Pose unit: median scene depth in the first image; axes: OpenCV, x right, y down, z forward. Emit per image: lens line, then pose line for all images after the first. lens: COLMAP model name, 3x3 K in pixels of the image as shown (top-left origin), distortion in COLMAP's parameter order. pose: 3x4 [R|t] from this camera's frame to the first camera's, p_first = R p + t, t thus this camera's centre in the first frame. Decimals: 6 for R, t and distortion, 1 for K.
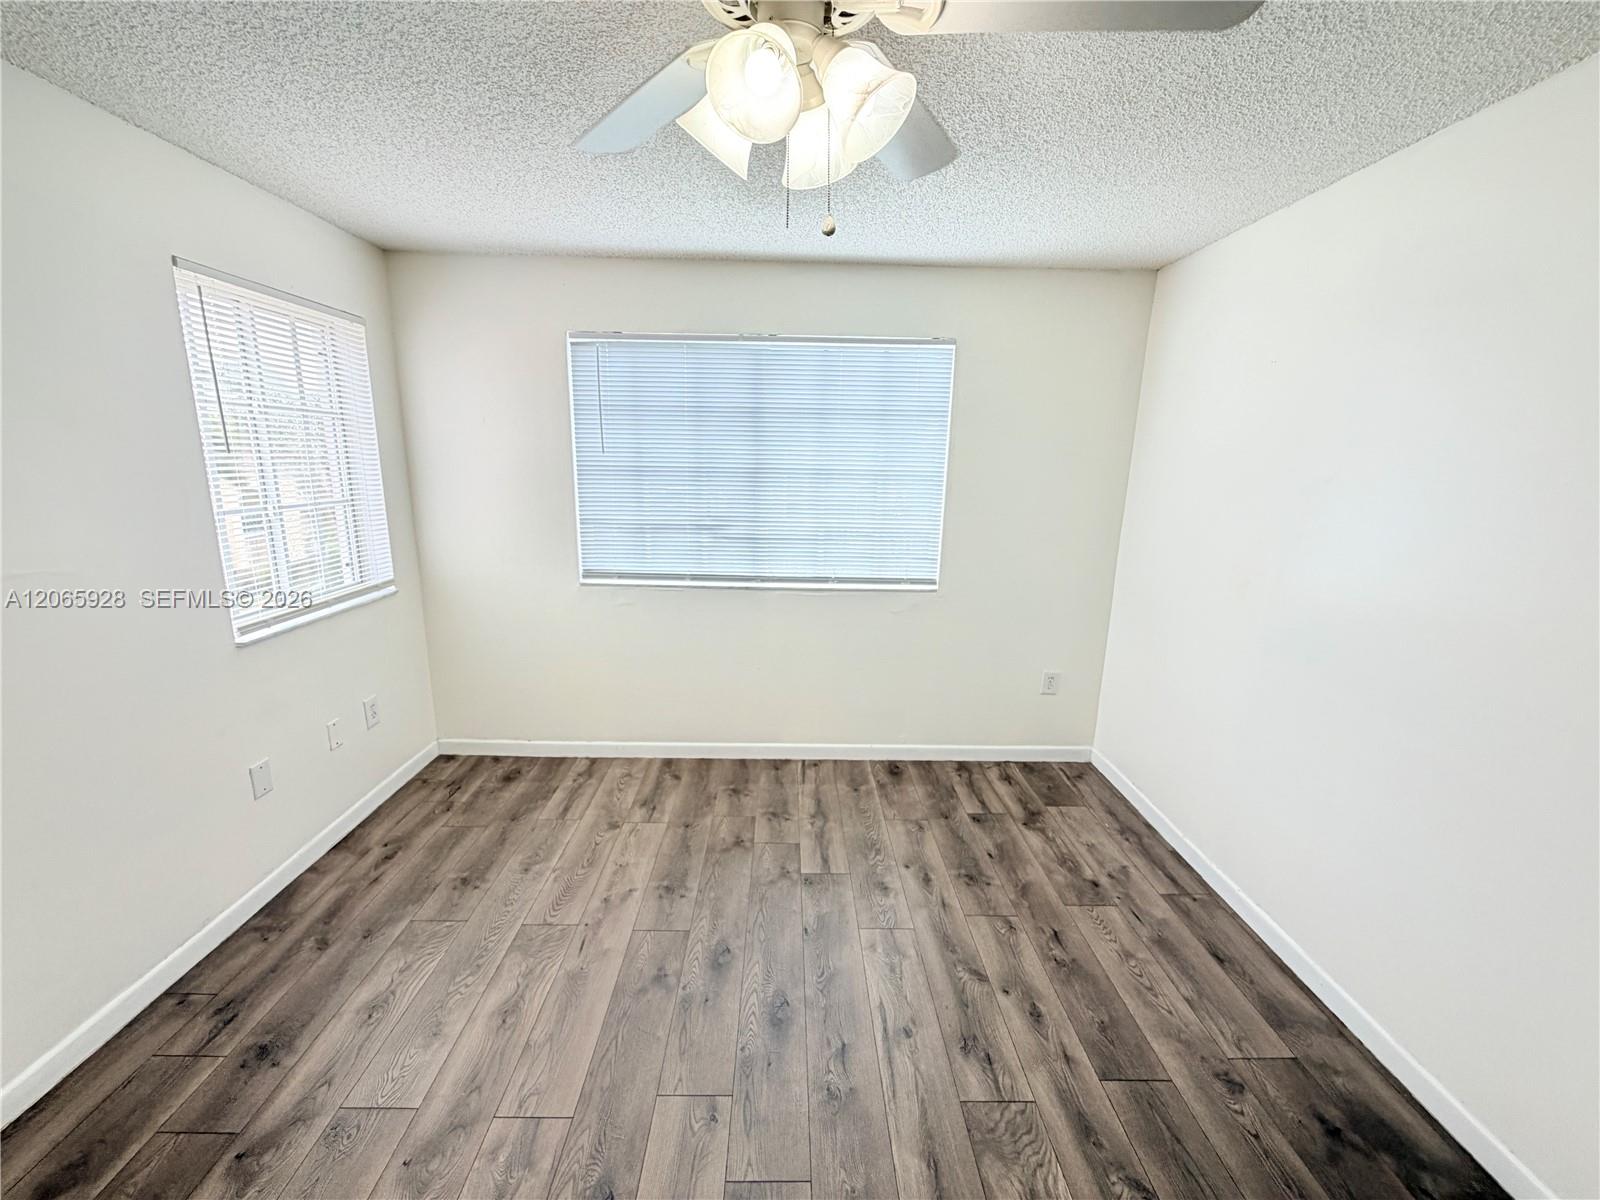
lens RADIAL K [[637.9, 0, 797.4], [0, 637.9, 602.1], [0, 0, 1]] dist [0.003961, -0.000866]
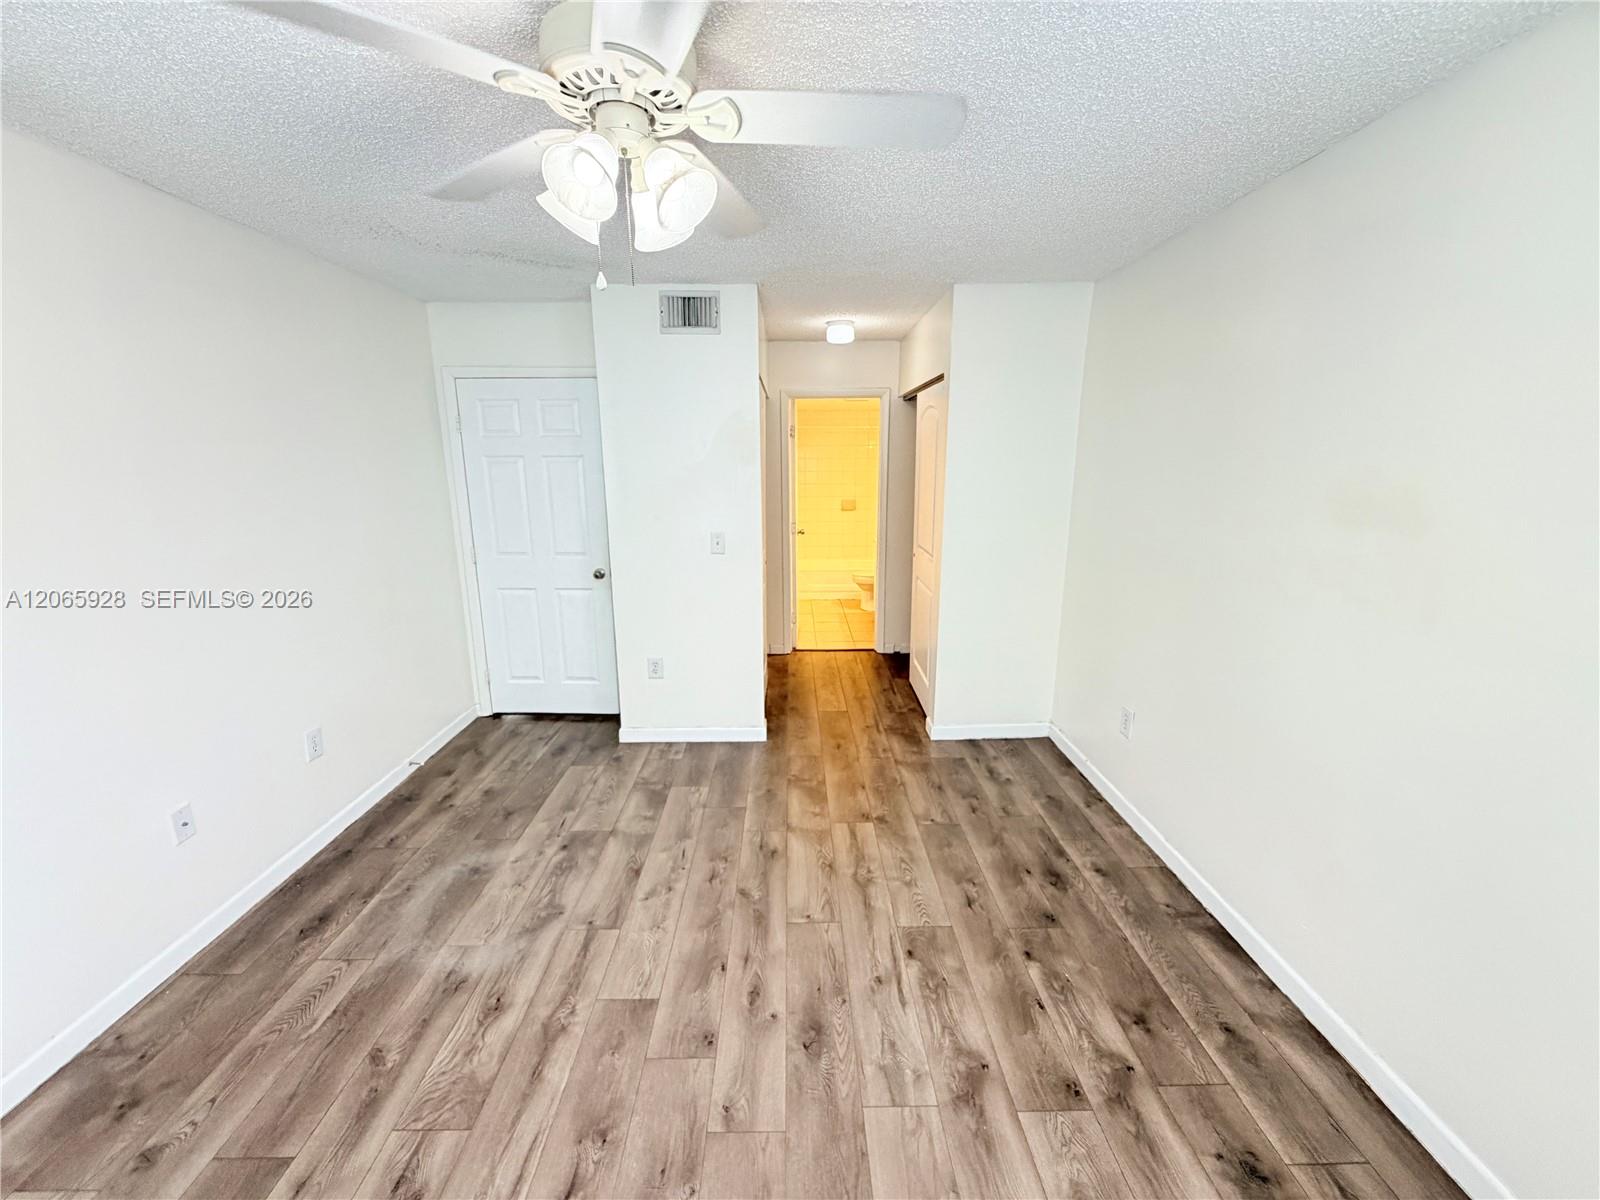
lens RADIAL K [[637.9, 0, 795.8], [0, 637.9, 599.5], [0, 0, 1]] dist [0.003961, -0.000866]
pose [[-0.999872, -0.015904, -0.001704, -0.150168], [-0.015057, 0.899943, 0.435748, -0.250499], [-0.005396, 0.435718, -0.900067, 1.035664]]
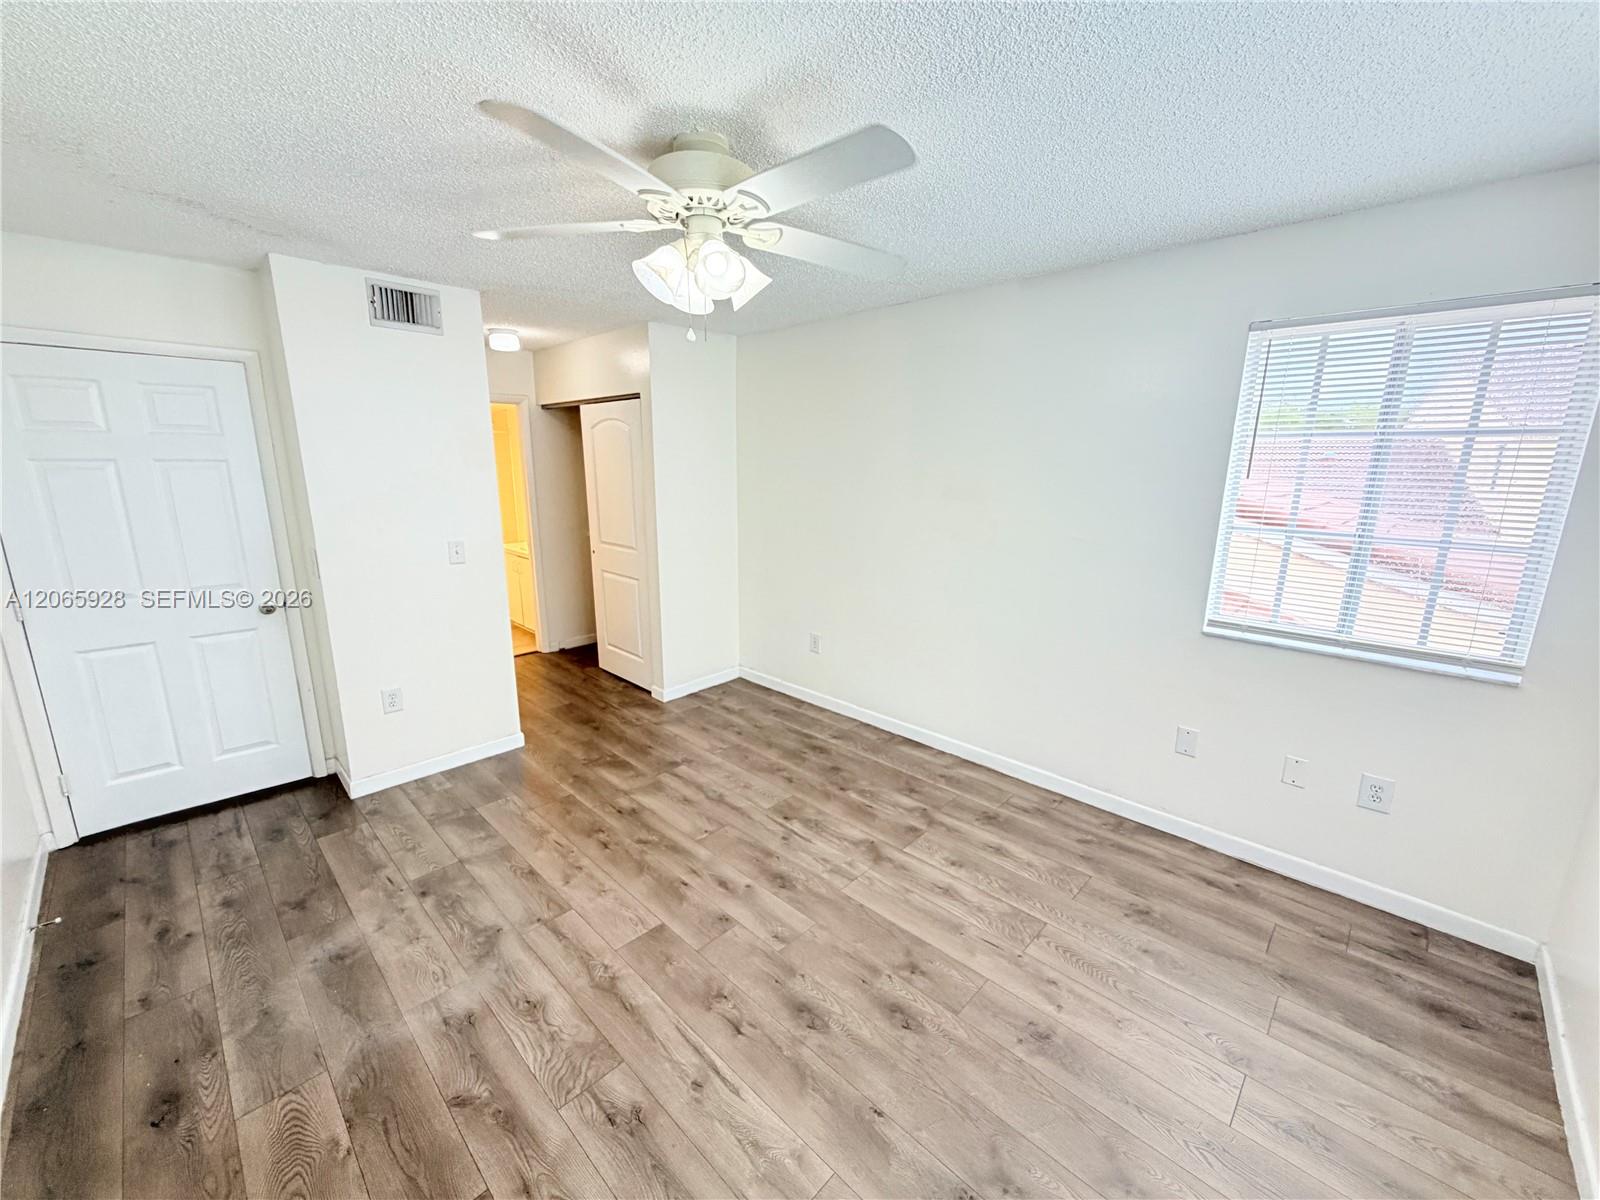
lens RADIAL K [[637.9, 0, 793.2], [0, 637.9, 599.4], [0, 0, 1]] dist [0.003961, -0.000866]
pose [[-0.709824, 0.128251, -0.692605, 0.479691], [-0.177116, 0.919194, 0.351728, -0.254651], [0.681748, 0.372337, -0.629750, 1.083329]]
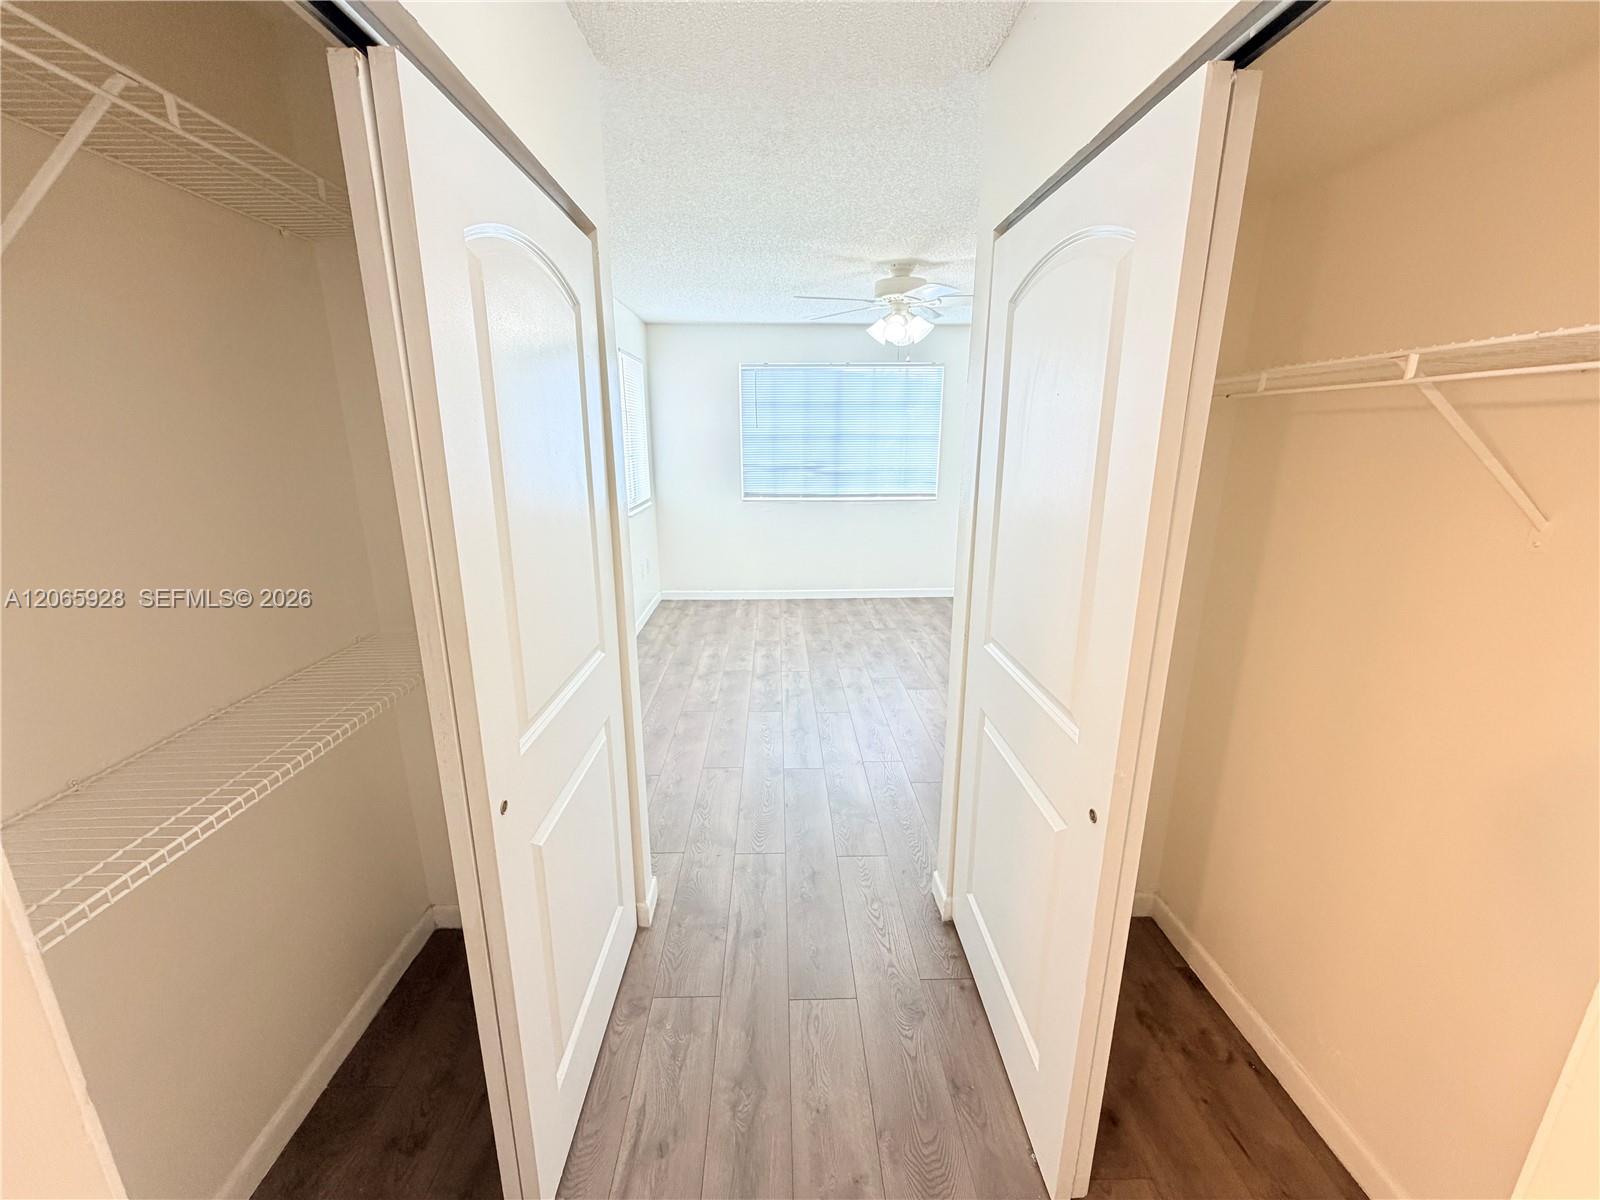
lens RADIAL K [[637.9, 0, 794.9], [0, 637.9, 599.9], [0, 0, 1]] dist [0.003961, -0.000866]
pose [[0.999599, -0.026630, 0.009589, -0.285646], [0.026339, 0.999224, 0.029287, 0.276999], [-0.010362, -0.029023, 0.999525, -1.129156]]
